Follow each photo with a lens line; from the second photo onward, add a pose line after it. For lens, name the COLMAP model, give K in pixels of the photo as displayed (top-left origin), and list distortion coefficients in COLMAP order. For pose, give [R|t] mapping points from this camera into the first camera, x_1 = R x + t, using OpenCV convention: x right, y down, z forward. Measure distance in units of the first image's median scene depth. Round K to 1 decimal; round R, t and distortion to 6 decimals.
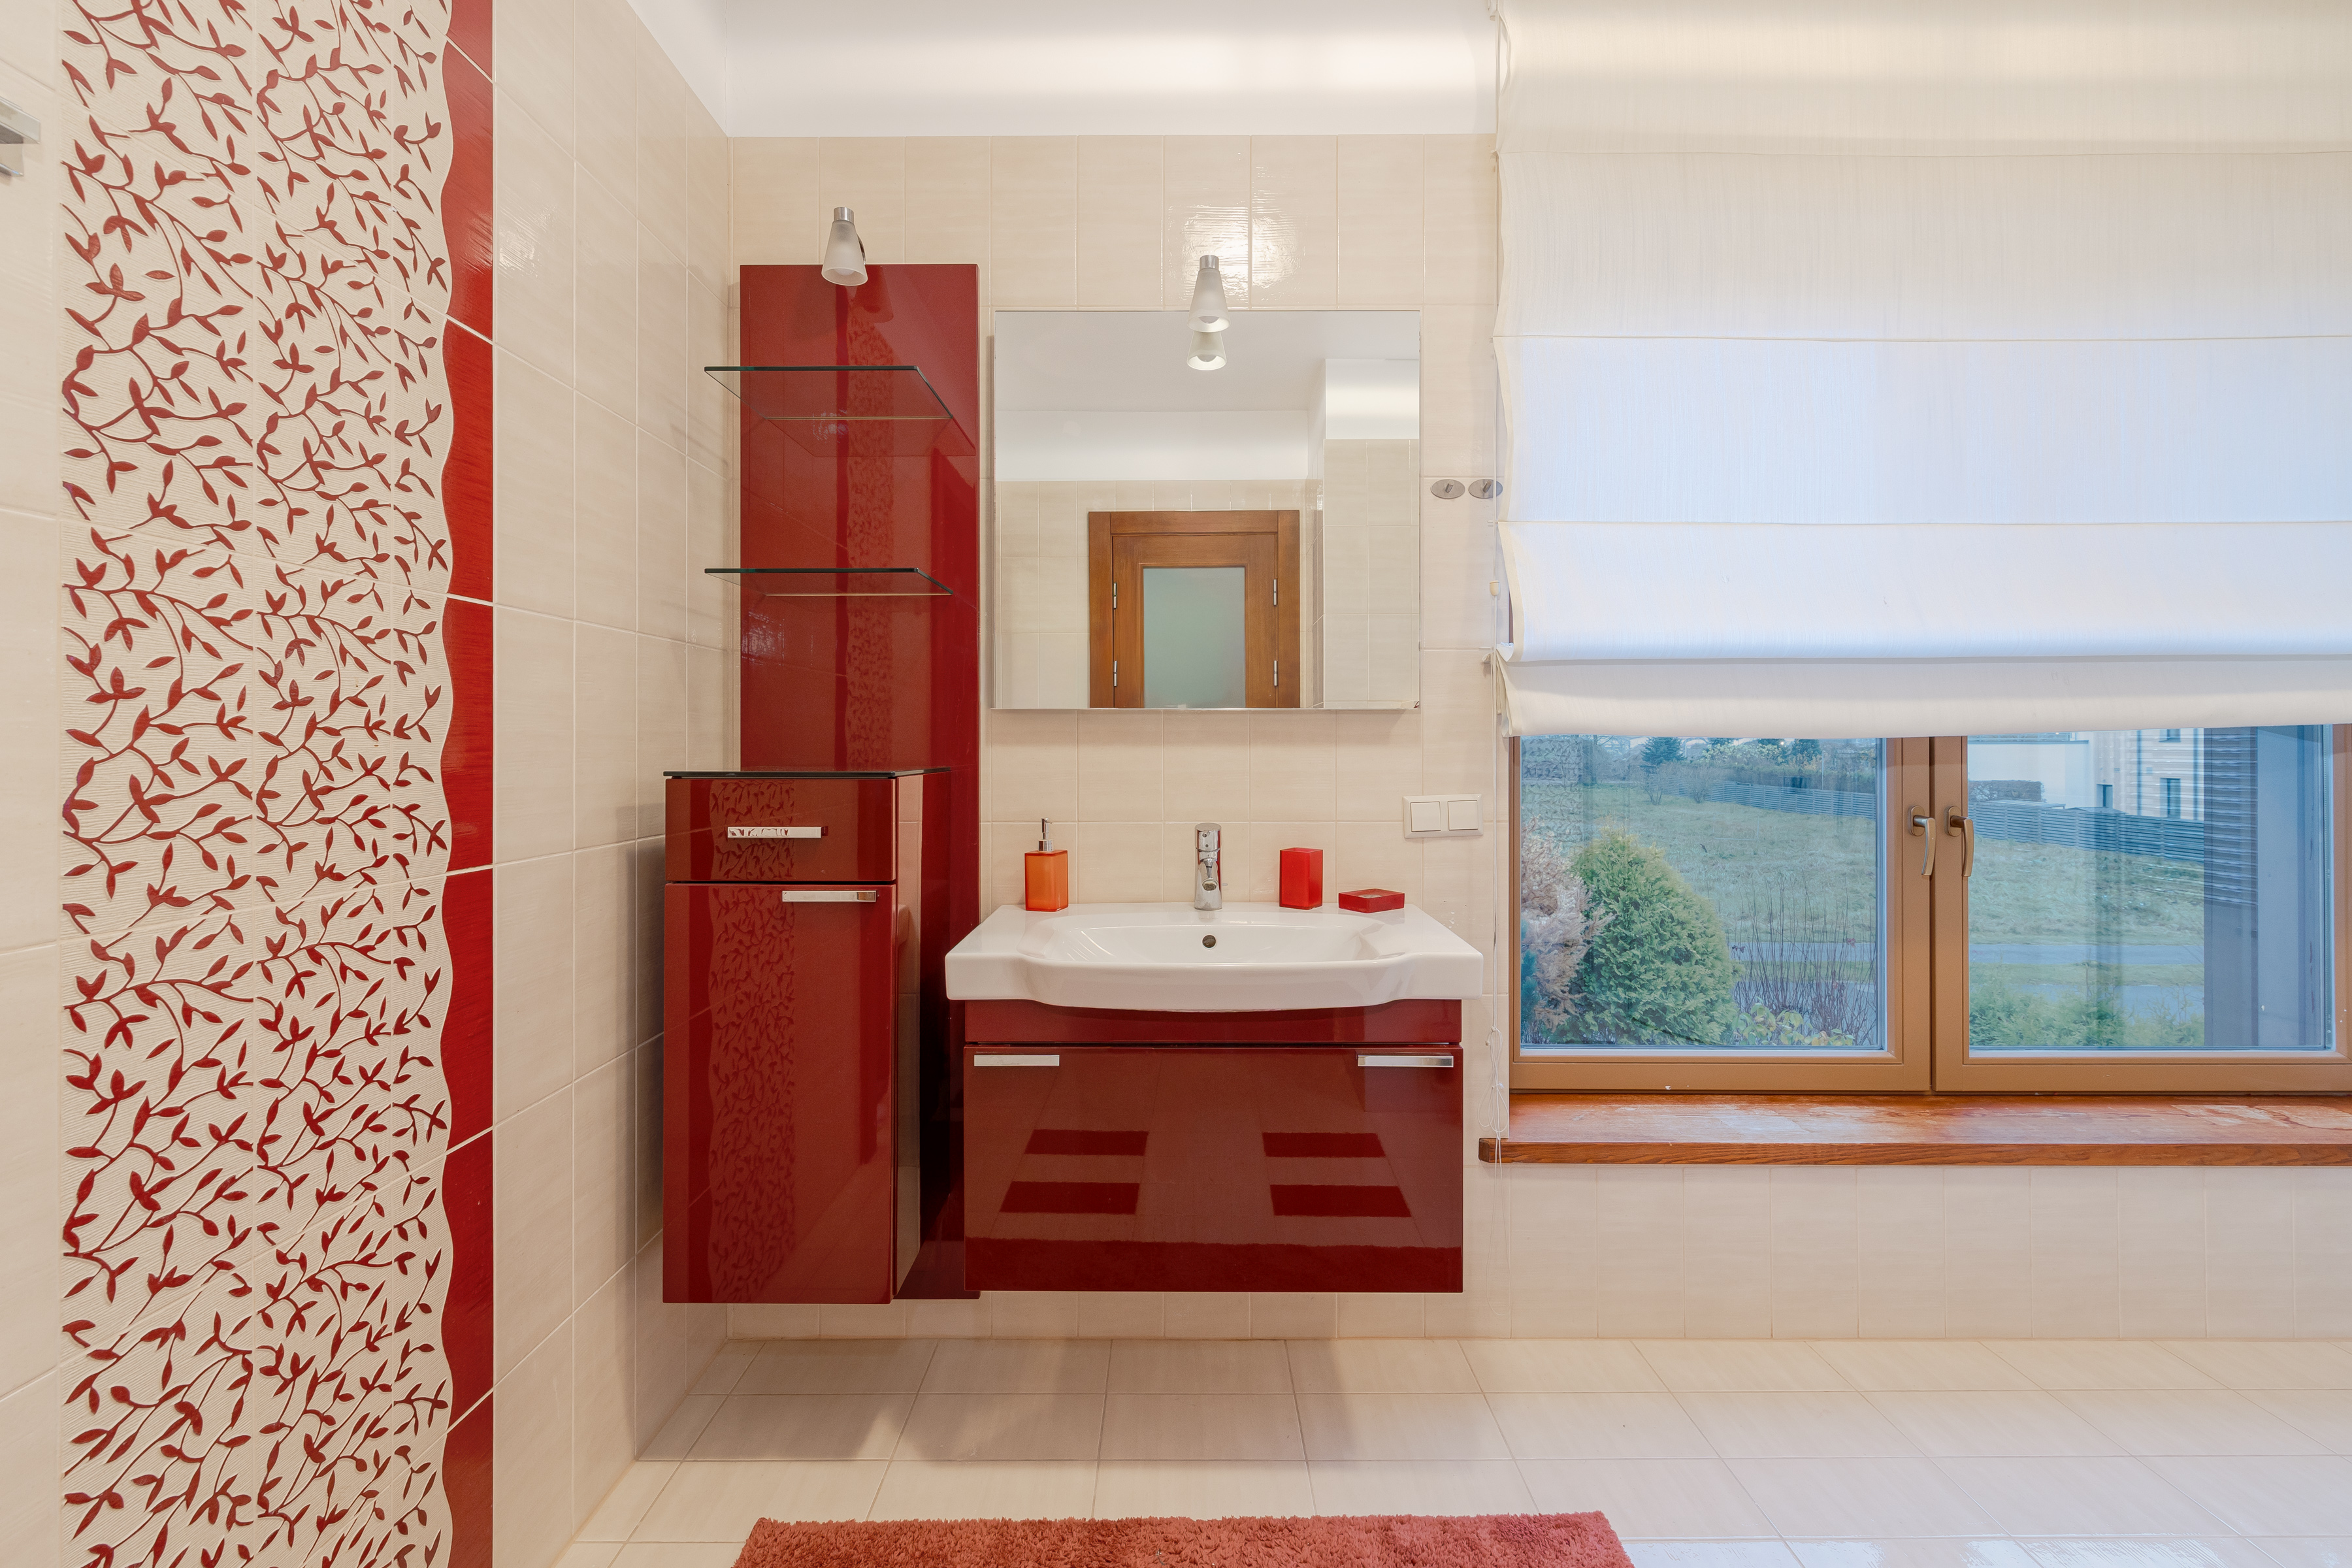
lens RADIAL K [[1017.3, 0, 1164.6], [0, 1017.3, 756.8], [0, 0, 1]] dist [0.001131, -0.000763]
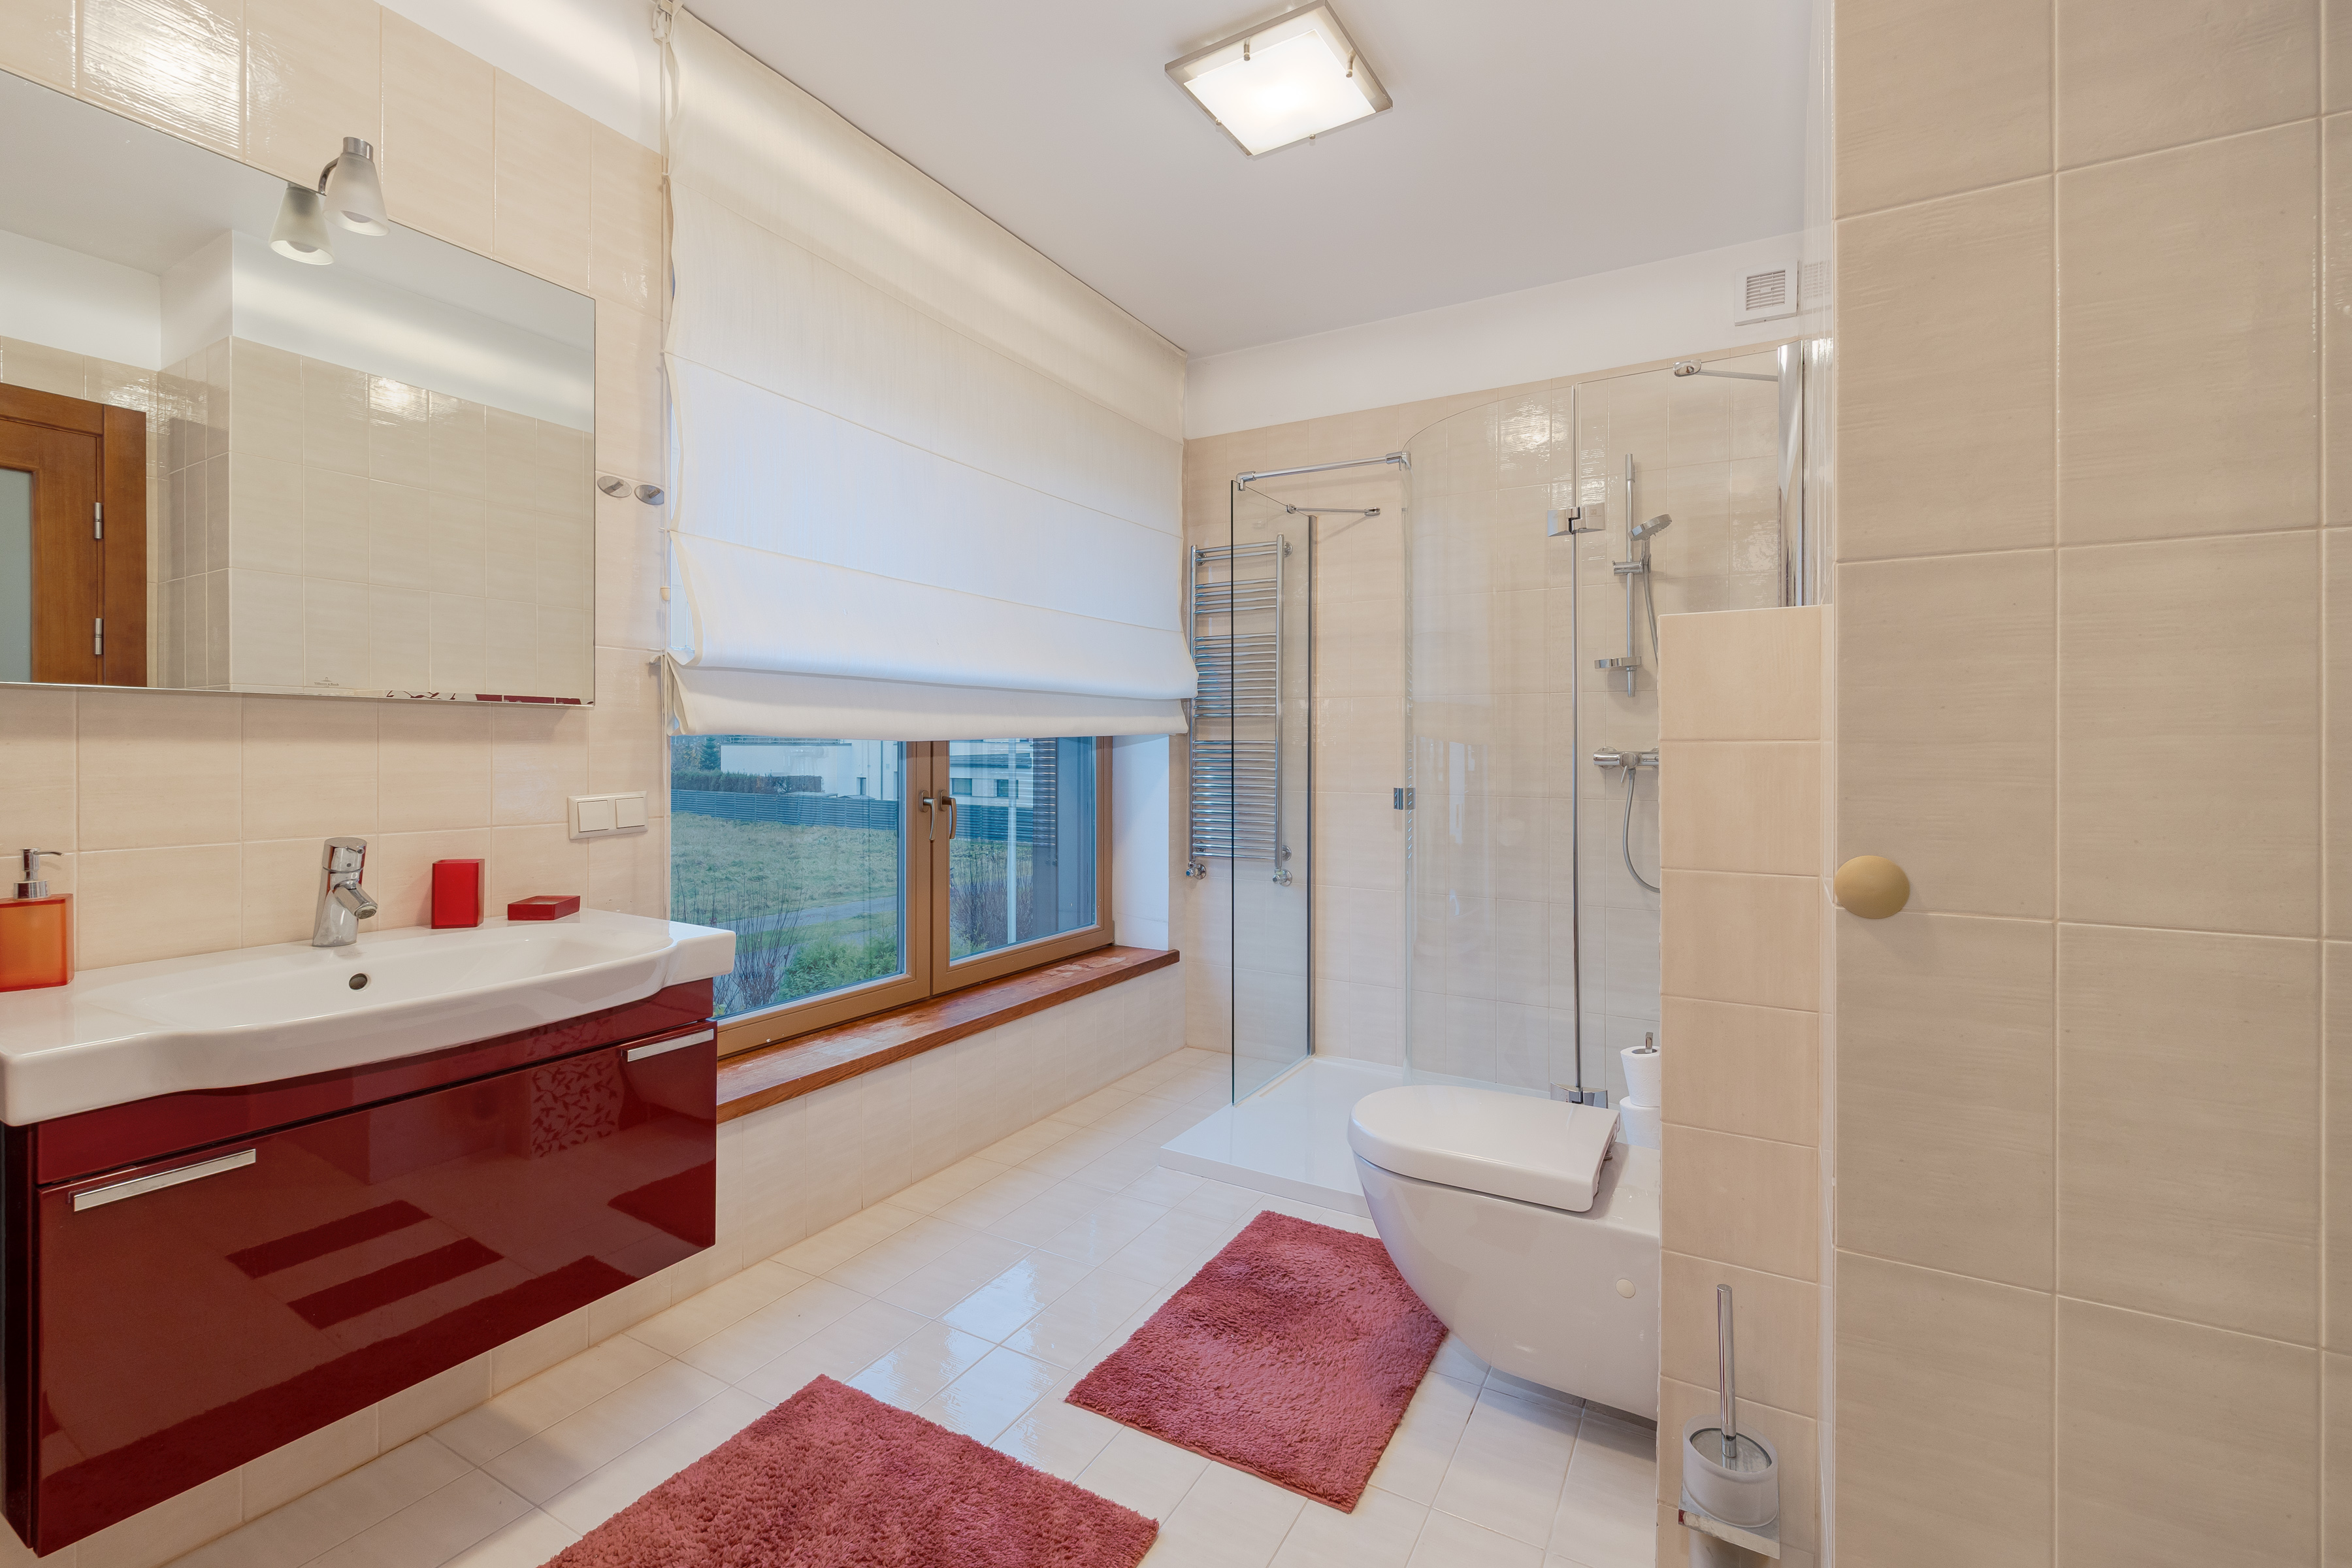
lens RADIAL K [[1017.3, 0, 1198.7], [0, 1017.3, 766.9], [0, 0, 1]] dist [0.001131, -0.000763]
pose [[0.483192, -0.011399, 0.875440, -0.319494], [0.002033, 0.999927, 0.011897, 0.000840], [-0.875512, -0.003969, 0.483180, 0.014235]]
